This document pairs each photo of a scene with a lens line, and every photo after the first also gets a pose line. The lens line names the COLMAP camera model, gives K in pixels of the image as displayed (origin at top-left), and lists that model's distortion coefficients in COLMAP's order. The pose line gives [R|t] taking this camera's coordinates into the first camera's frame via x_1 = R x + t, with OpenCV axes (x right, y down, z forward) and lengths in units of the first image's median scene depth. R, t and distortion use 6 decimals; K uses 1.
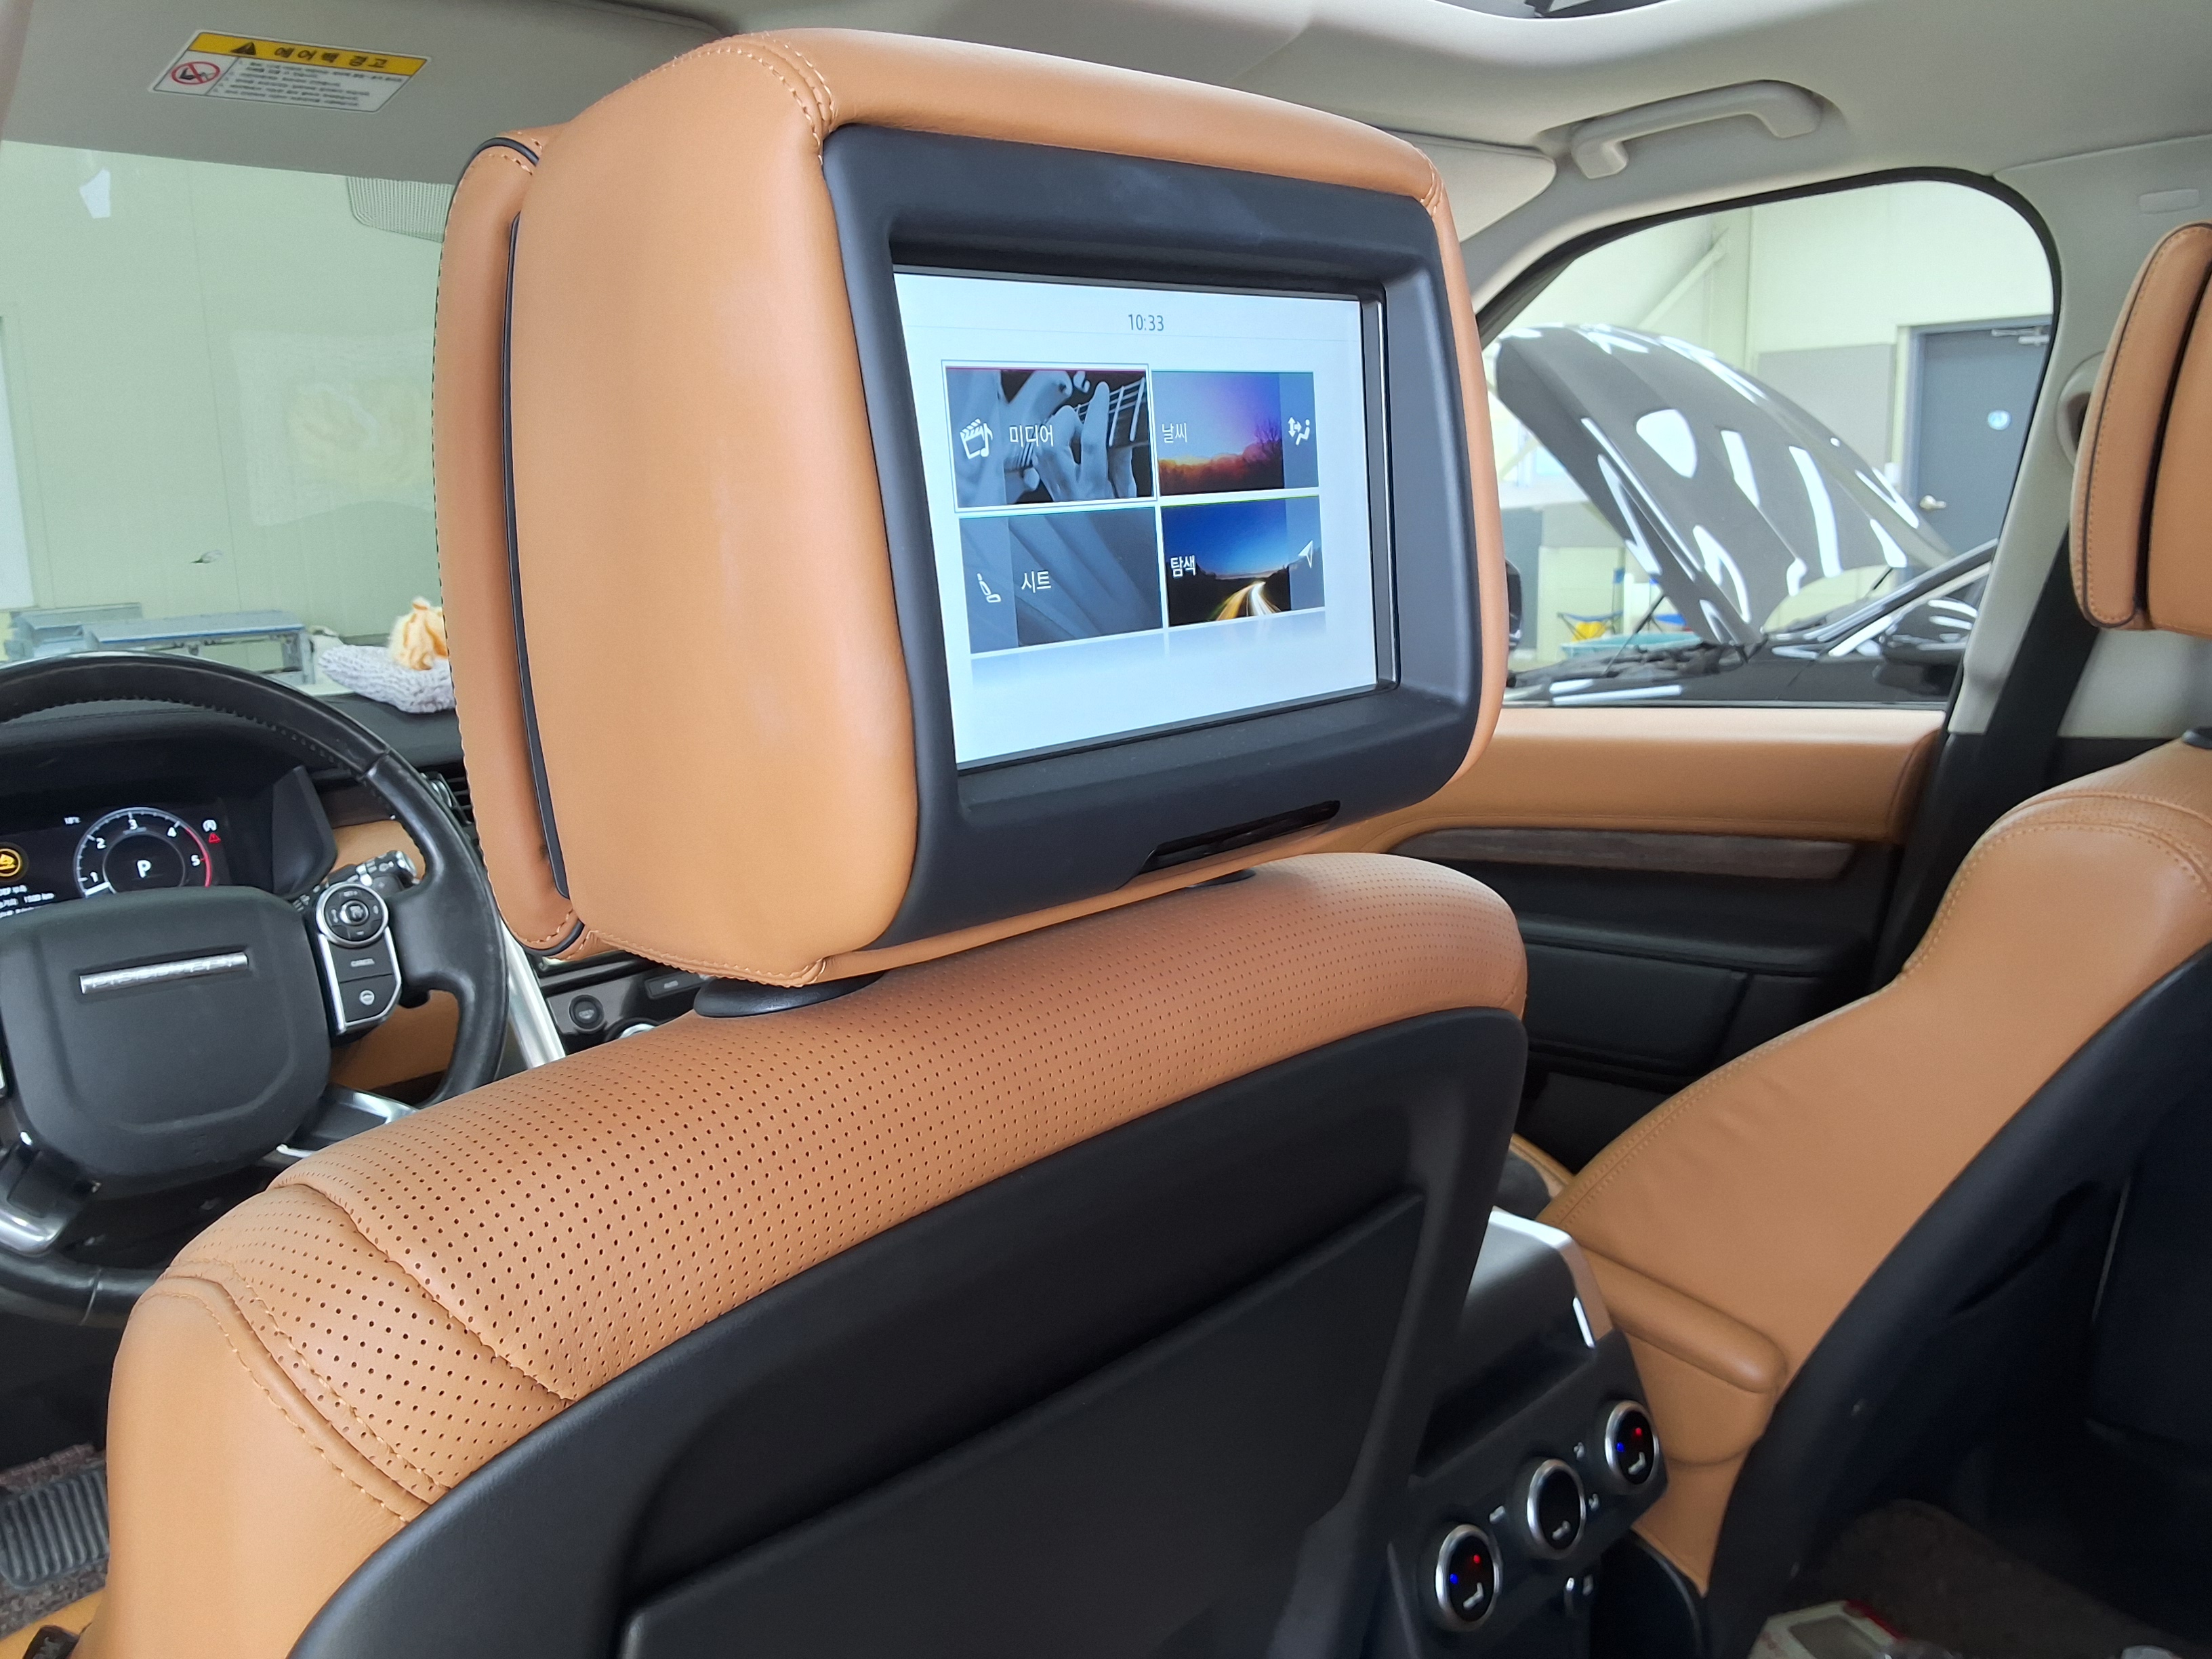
lens RADIAL K [[1782.6, 0, 1087.2], [0, 1782.6, 831.9], [0, 0, 1]] dist [0.065378, -0.117168]
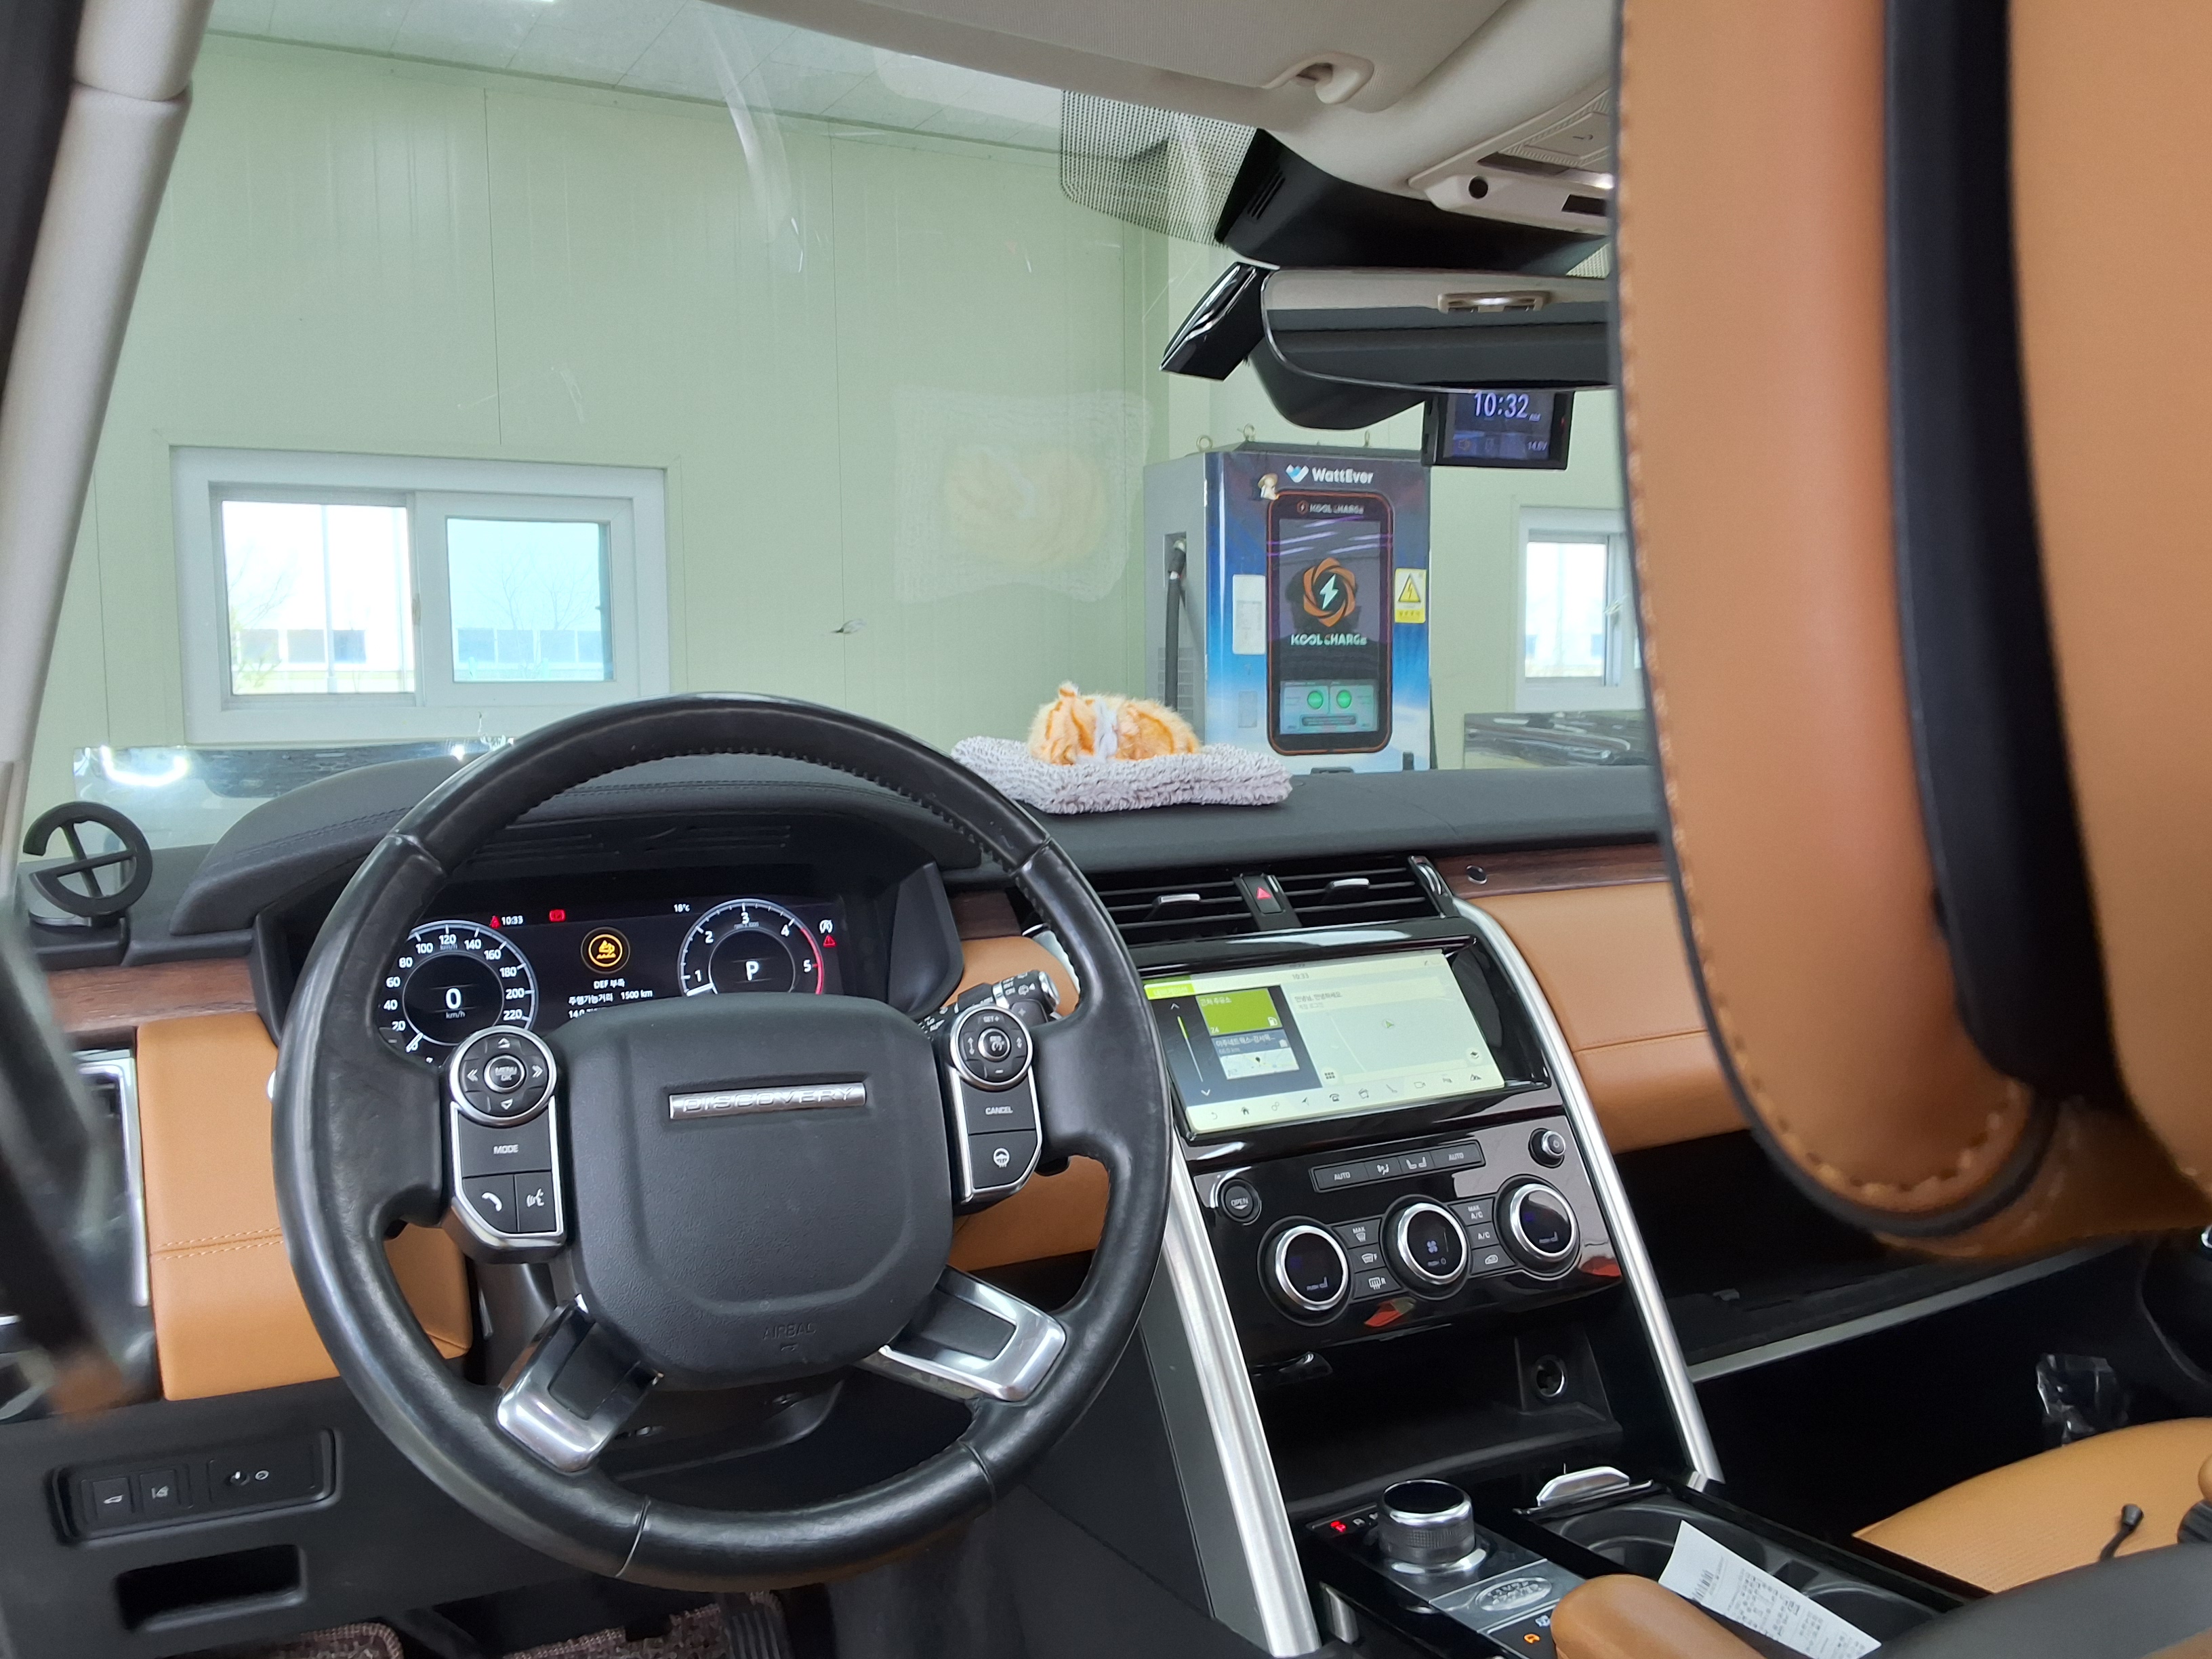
lens RADIAL K [[1782.6, 0, 1095.6], [0, 1782.6, 821.2], [0, 0, 1]] dist [0.065378, -0.117168]
pose [[0.956126, 0.052369, -0.288236, -0.145465], [-0.081545, 0.992584, -0.090157, 0.015034], [0.281376, 0.109706, 0.953306, 0.262029]]
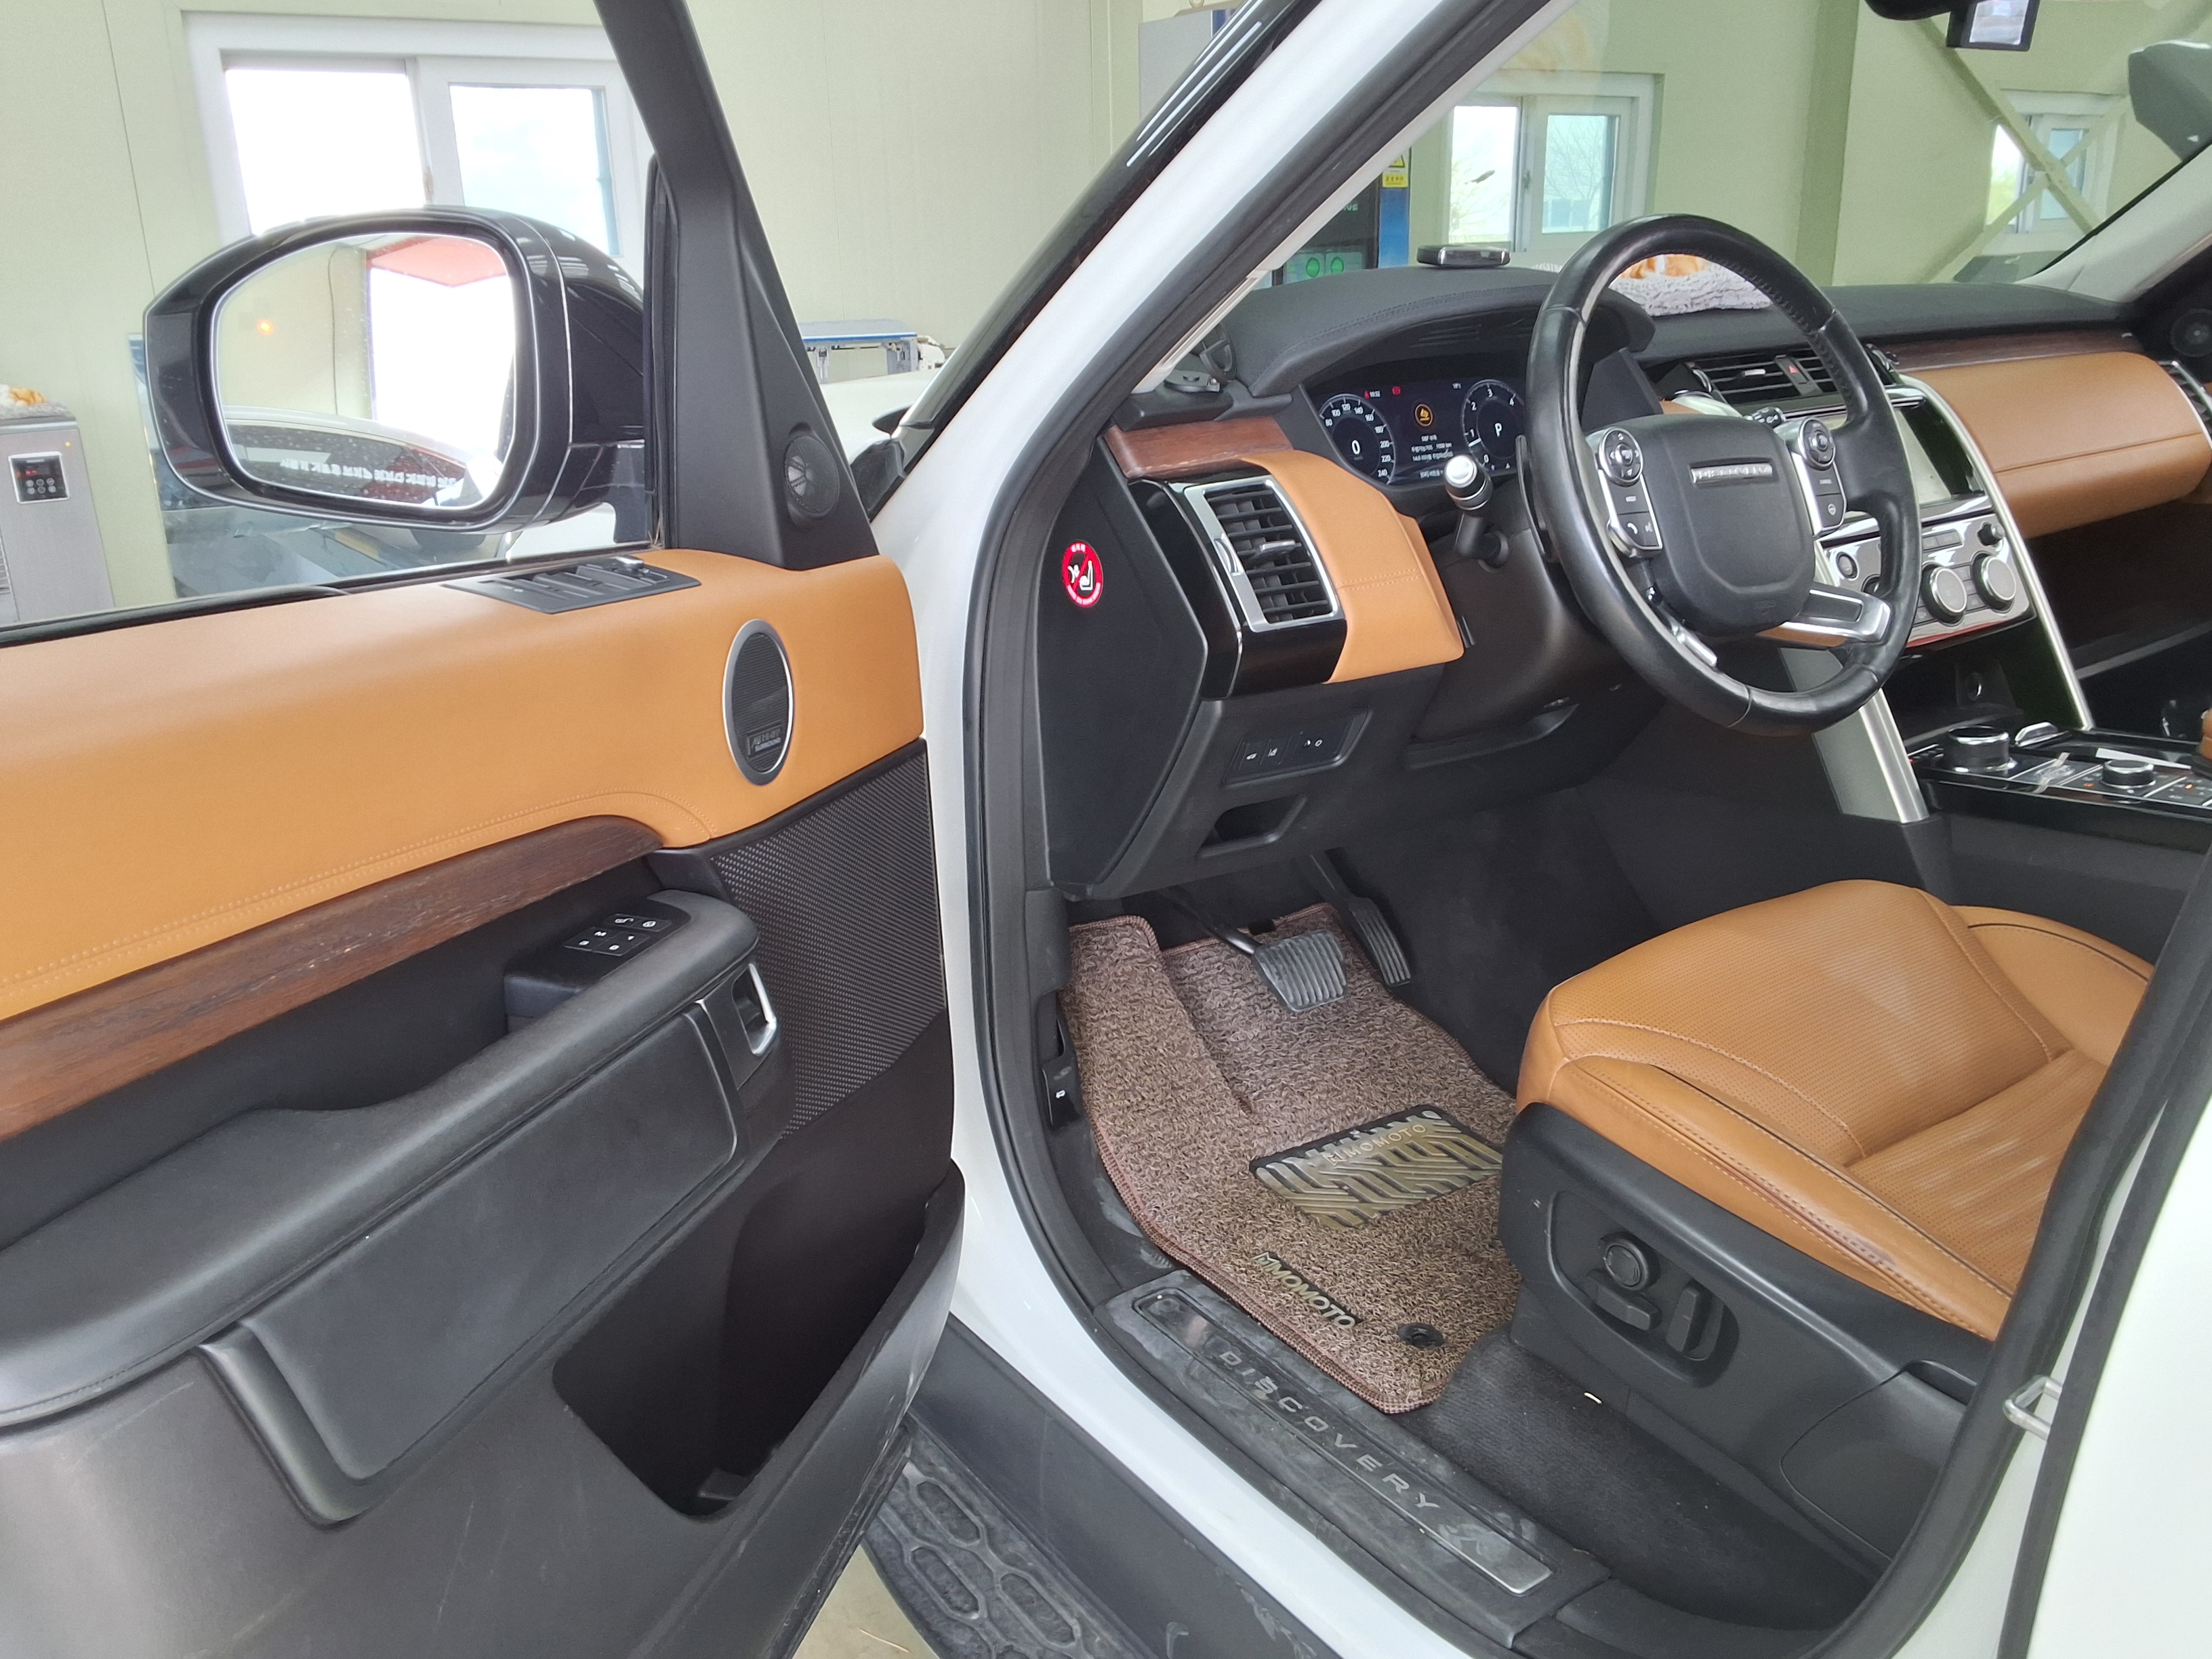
lens RADIAL K [[1782.6, 0, 1117.1], [0, 1782.6, 830.8], [0, 0, 1]] dist [0.065378, -0.117168]
pose [[0.987876, 0.061134, -0.142699, -0.668578], [-0.042565, 0.990635, 0.129730, 0.163629], [0.149293, -0.122084, 0.981227, -0.315909]]
